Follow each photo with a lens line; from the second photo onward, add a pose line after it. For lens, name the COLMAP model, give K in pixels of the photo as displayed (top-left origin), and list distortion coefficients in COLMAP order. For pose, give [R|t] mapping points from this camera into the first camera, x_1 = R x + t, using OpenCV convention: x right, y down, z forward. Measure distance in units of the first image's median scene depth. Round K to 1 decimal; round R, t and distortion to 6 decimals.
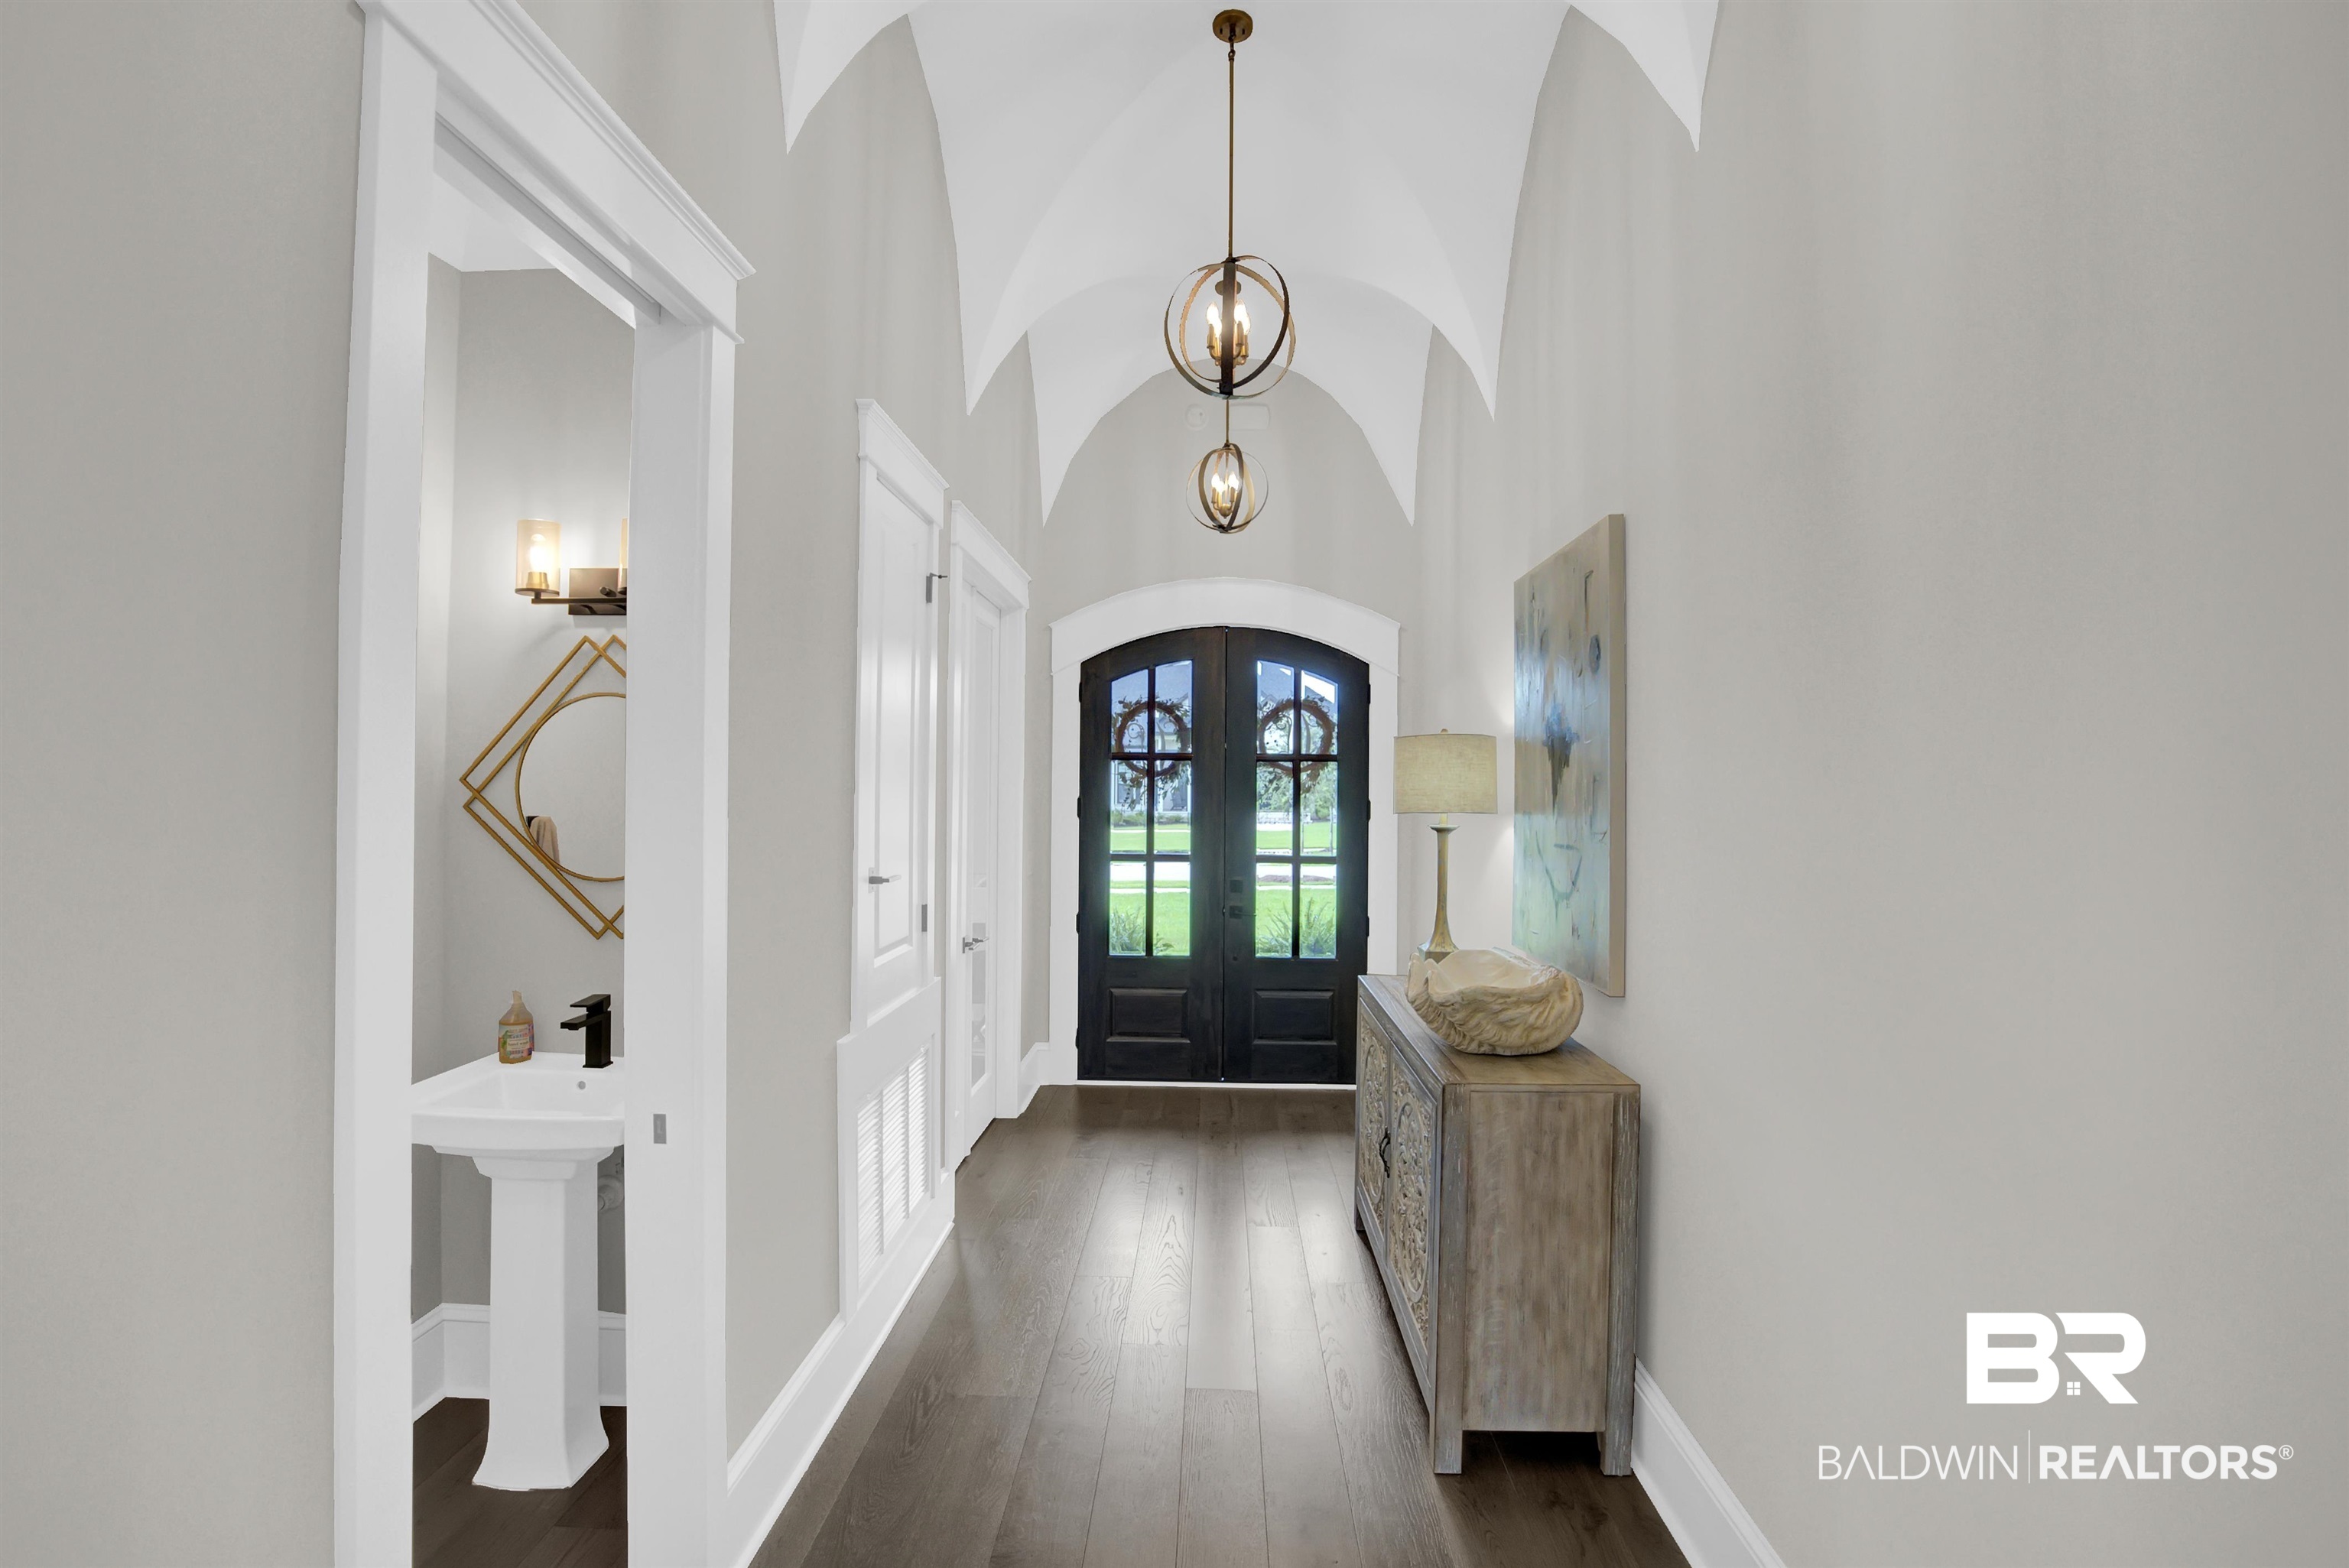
lens RADIAL K [[1079.6, 0, 1174.1], [0, 1079.6, 784.1], [0, 0, 1]] dist [-0.041227, 0.010022]
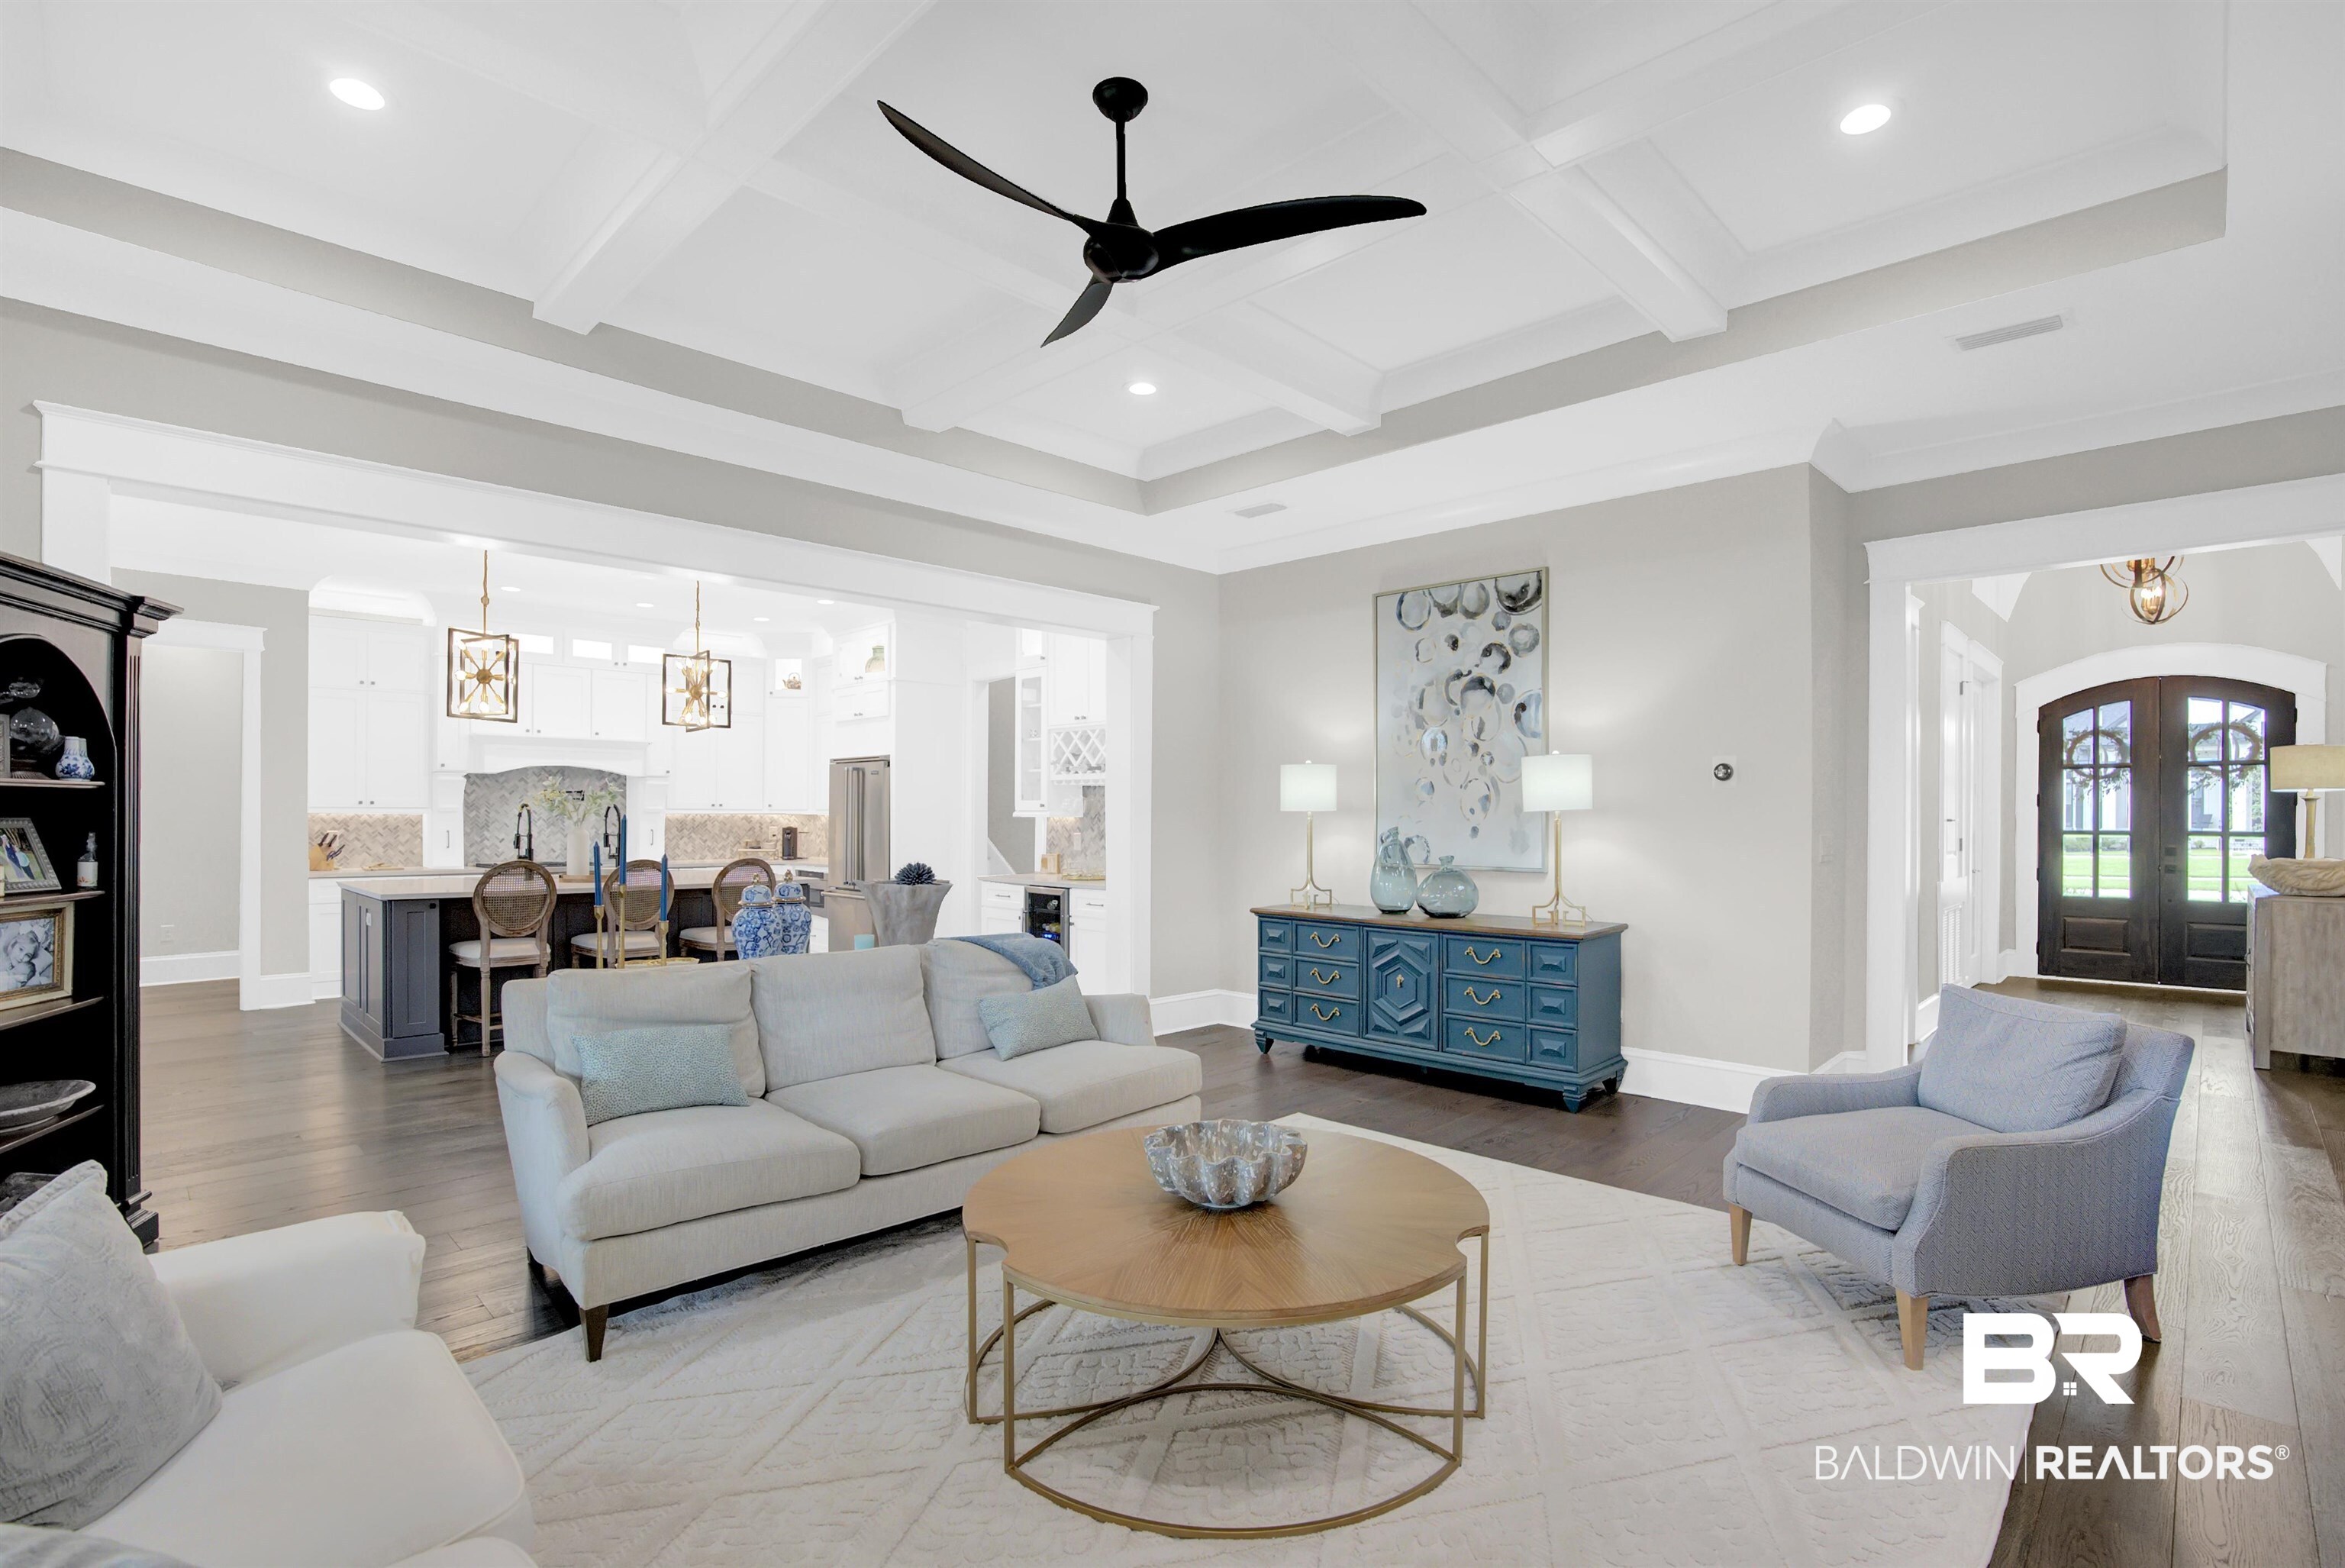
lens RADIAL K [[1077.9, 0, 1182.3], [0, 1077.9, 814.2], [0, 0, 1]] dist [-0.041227, 0.010022]
pose [[0.739565, -0.007860, -0.673040, 0.022035], [0.007078, 0.999967, -0.003902, 0.039192], [0.673048, -0.001878, 0.739596, -0.971114]]
